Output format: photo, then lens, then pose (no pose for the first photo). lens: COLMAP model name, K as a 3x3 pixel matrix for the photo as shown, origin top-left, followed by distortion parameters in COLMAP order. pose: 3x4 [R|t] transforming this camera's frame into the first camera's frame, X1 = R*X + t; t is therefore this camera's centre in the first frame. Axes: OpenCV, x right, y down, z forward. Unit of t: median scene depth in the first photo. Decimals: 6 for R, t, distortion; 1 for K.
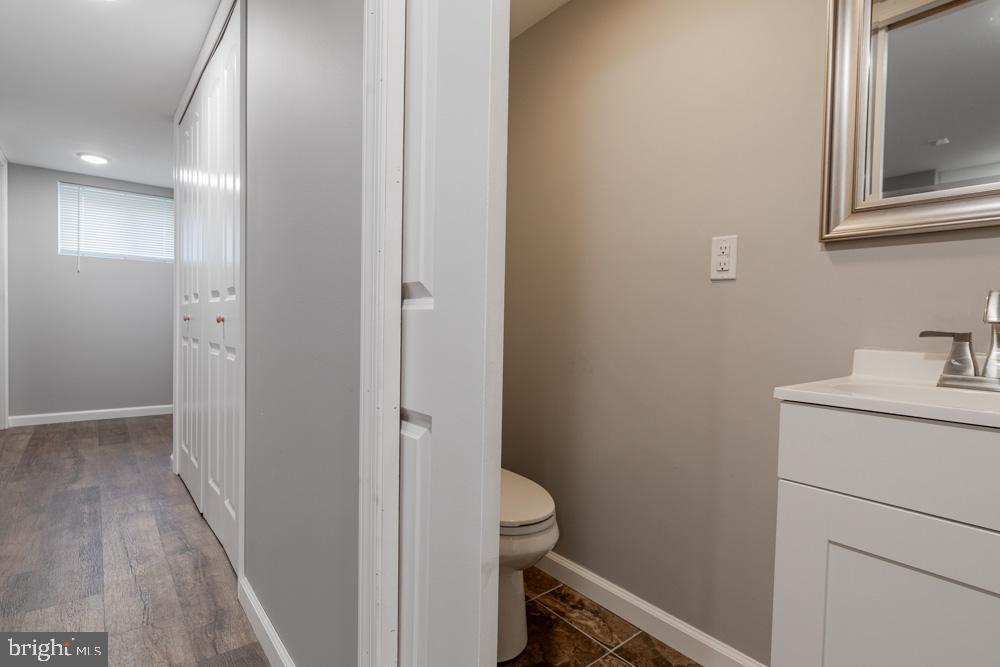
lens RADIAL K [[488.6, 0, 499.7], [0, 488.6, 333.9], [0, 0, 1]] dist [-0.000243, 0.000680]
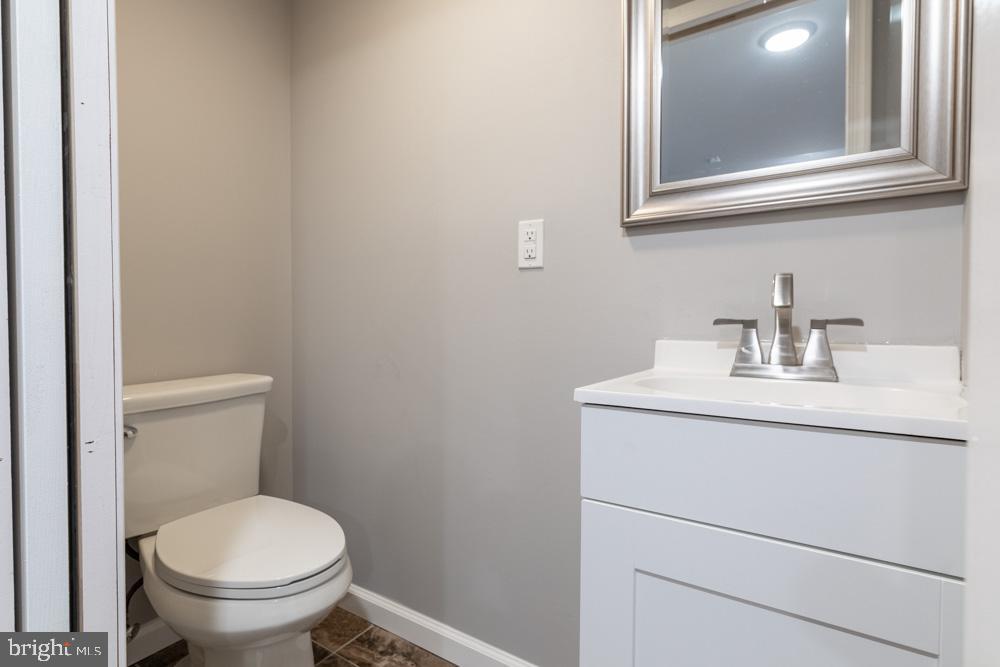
lens RADIAL K [[488.6, 0, 498.1], [0, 488.6, 332.5], [0, 0, 1]] dist [-0.000243, 0.000680]
pose [[0.949681, -0.022817, 0.312386, 0.116911], [0.024565, 0.999697, -0.001660, 0.008620], [-0.312253, 0.009250, 0.949954, 0.162205]]
